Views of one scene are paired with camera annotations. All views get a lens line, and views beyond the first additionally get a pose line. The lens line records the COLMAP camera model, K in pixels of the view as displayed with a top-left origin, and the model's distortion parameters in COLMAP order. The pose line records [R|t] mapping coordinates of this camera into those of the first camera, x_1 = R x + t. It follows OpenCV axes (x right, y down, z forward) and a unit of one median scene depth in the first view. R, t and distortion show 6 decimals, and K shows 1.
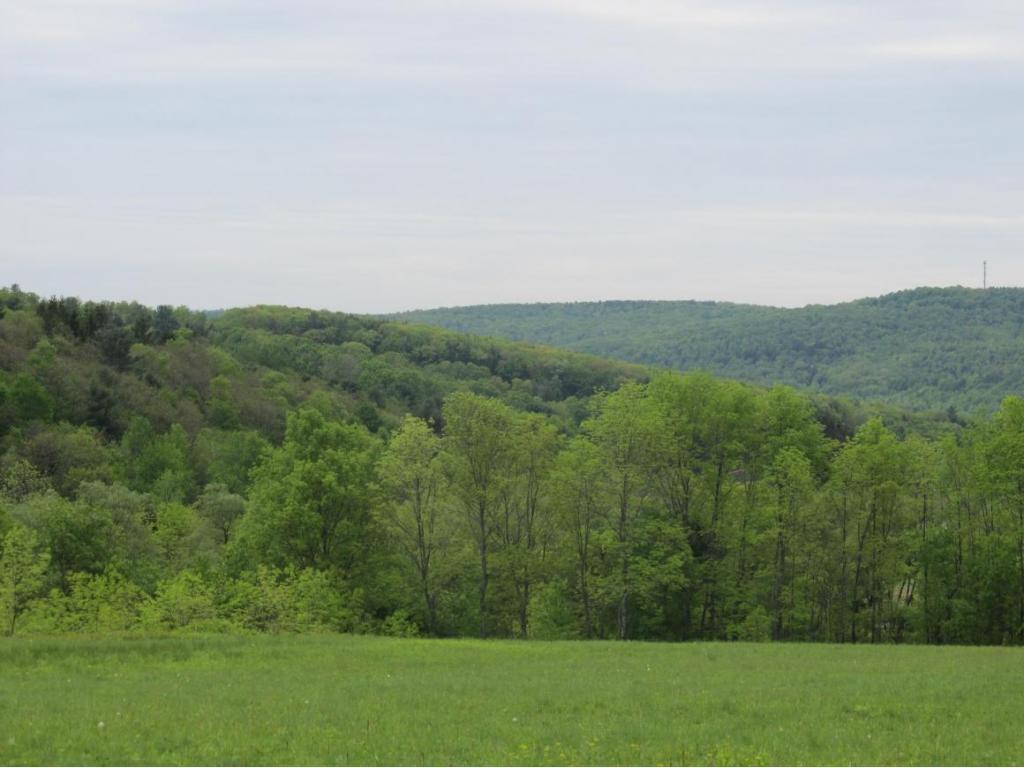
lens RADIAL K [[2903.1, 0, 512.4], [0, 2903.1, 384.6], [0, 0, 1]] dist [-0.008702, 0.000000]
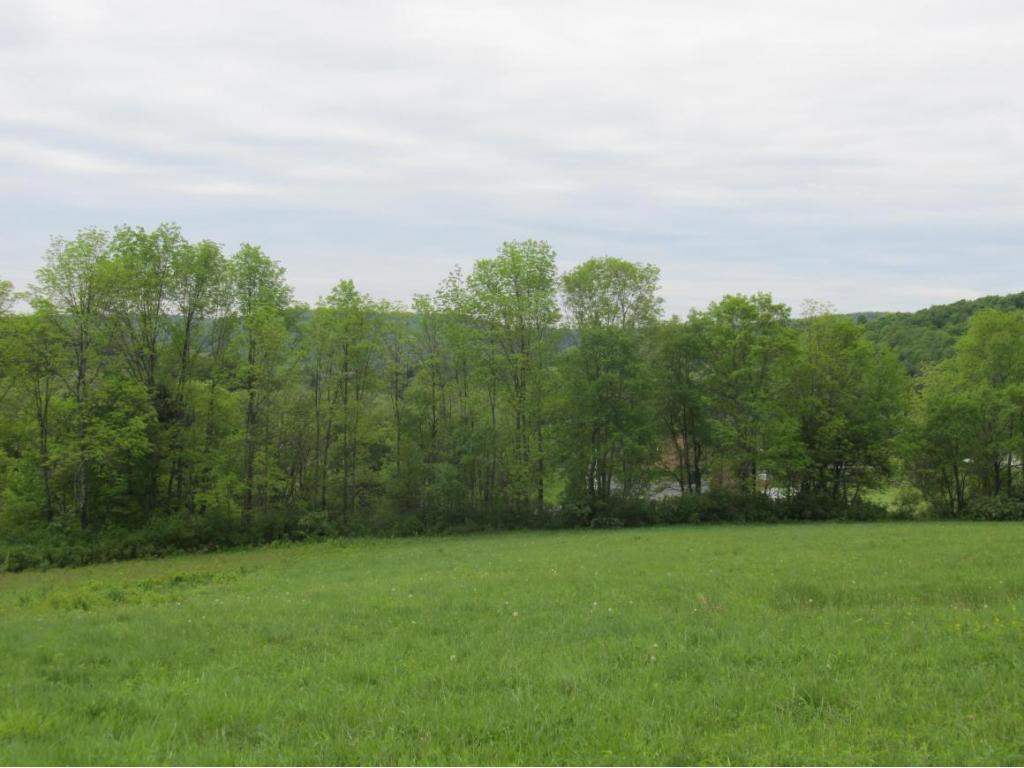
lens RADIAL K [[1477.2, 0, 510.7], [0, 1477.2, 386.7], [0, 0, 1]] dist [-0.171865, 0.000000]
pose [[0.957982, 0.002716, 0.286816, 0.037013], [-0.007939, 0.999823, 0.017048, 0.040838], [-0.286719, -0.018609, 0.957834, 0.535795]]
